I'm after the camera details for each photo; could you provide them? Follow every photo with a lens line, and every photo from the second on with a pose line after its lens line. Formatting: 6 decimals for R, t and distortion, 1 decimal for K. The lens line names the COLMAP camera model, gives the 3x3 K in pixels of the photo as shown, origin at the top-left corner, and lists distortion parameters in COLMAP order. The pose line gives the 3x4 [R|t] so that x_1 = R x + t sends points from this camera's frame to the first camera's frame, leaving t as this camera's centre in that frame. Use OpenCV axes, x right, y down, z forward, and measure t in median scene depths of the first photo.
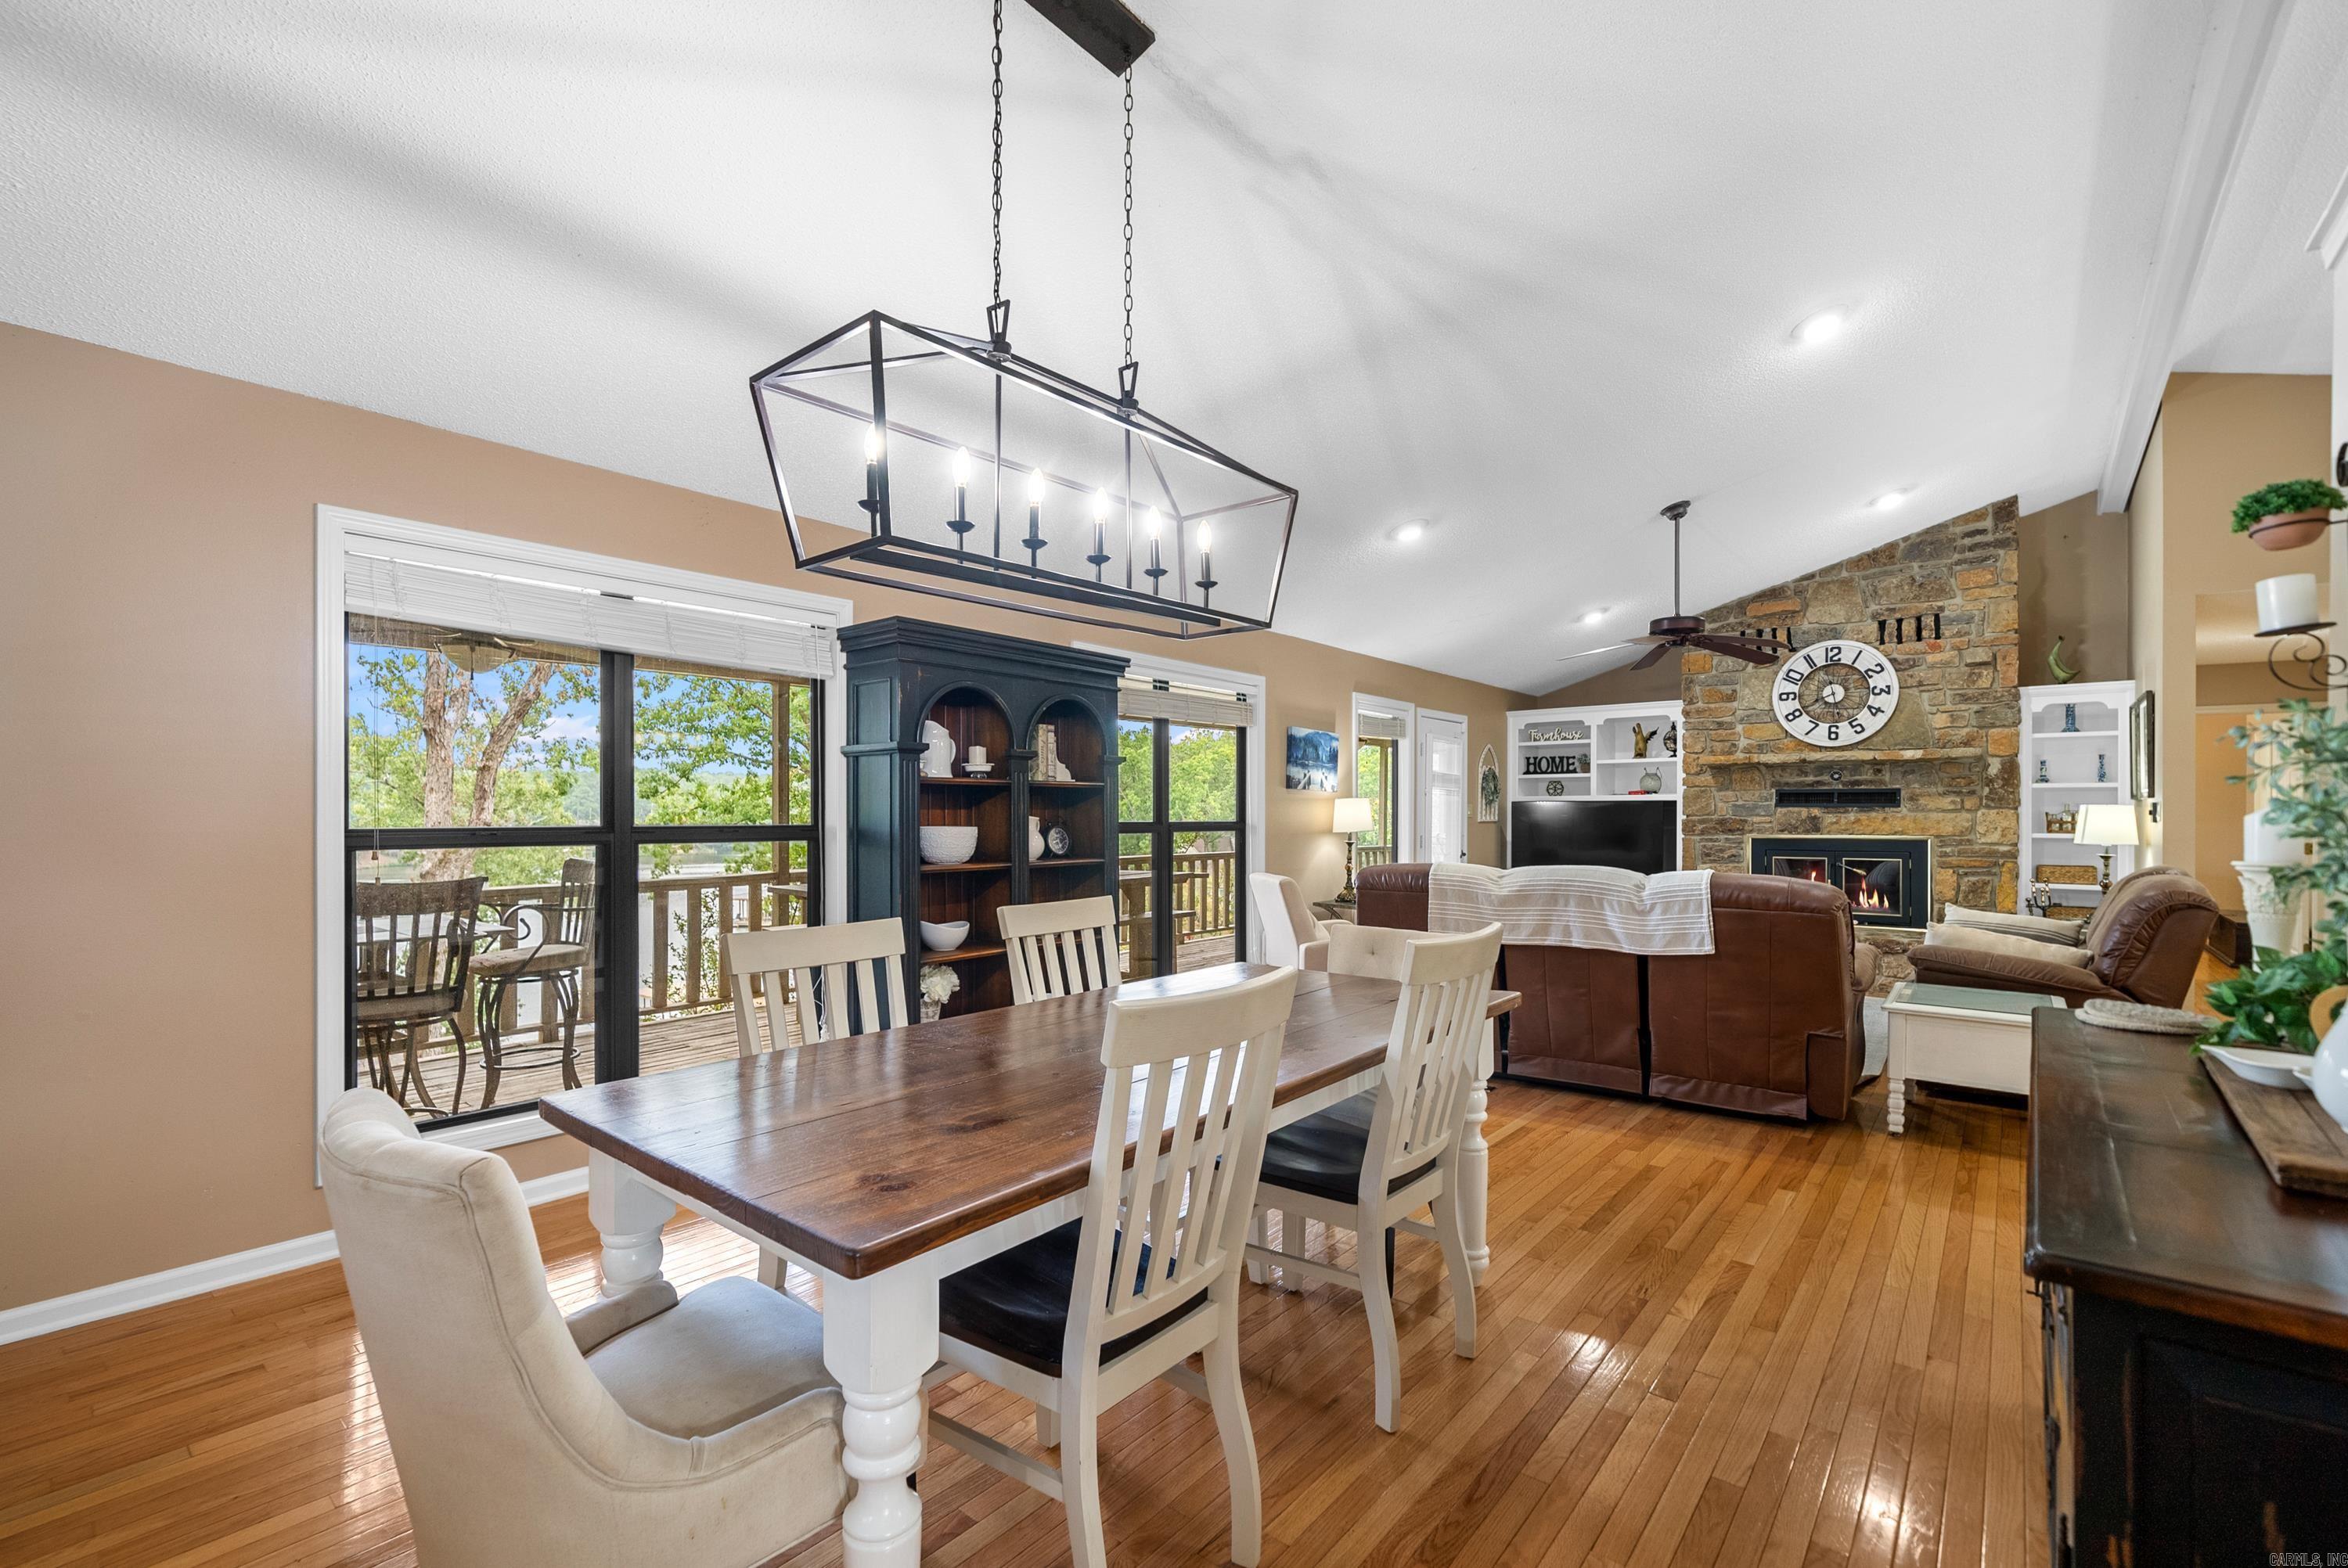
lens RADIAL K [[1025.2, 0, 1170.8], [0, 1025.2, 800.9], [0, 0, 1]] dist [0.002488, -0.000019]
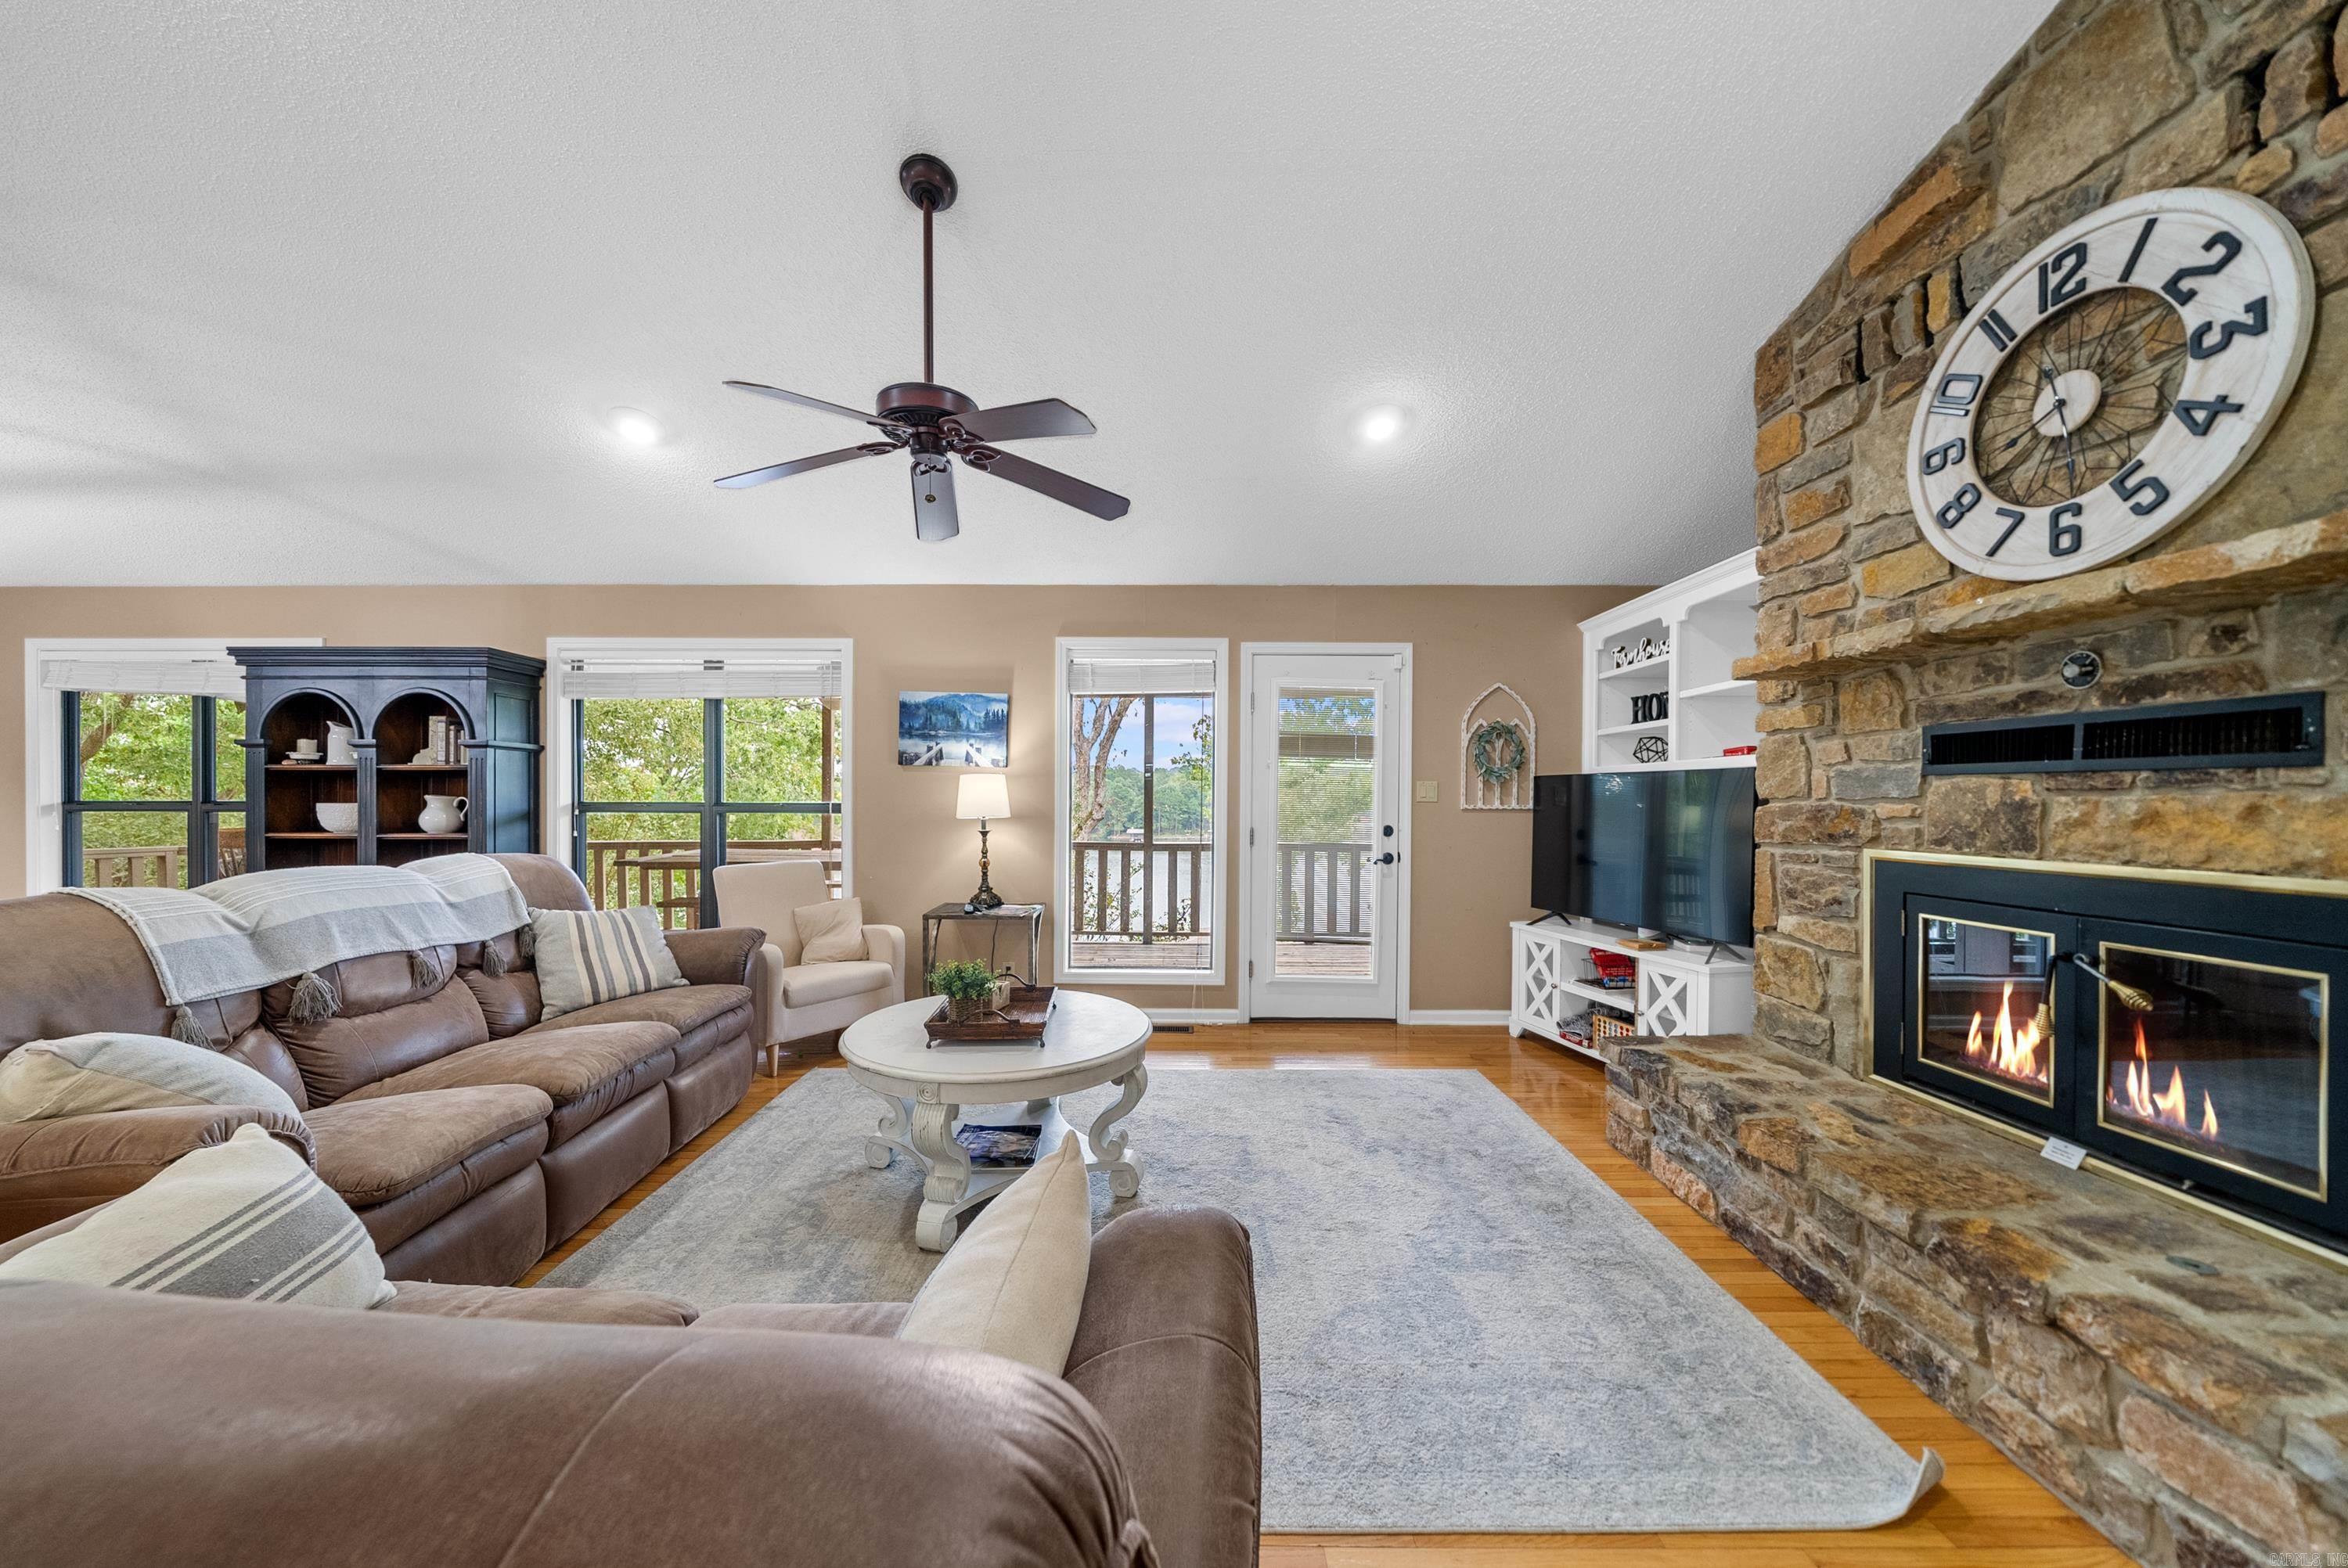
lens RADIAL K [[818.8, 0, 1166.9], [0, 818.8, 795.2], [0, 0, 1]] dist [-0.001315, 0.000074]
pose [[0.631610, -0.001301, -0.775285, 0.663882], [0.008704, 0.999947, 0.005413, 0.009201], [0.775237, -0.010167, 0.631588, 0.633702]]
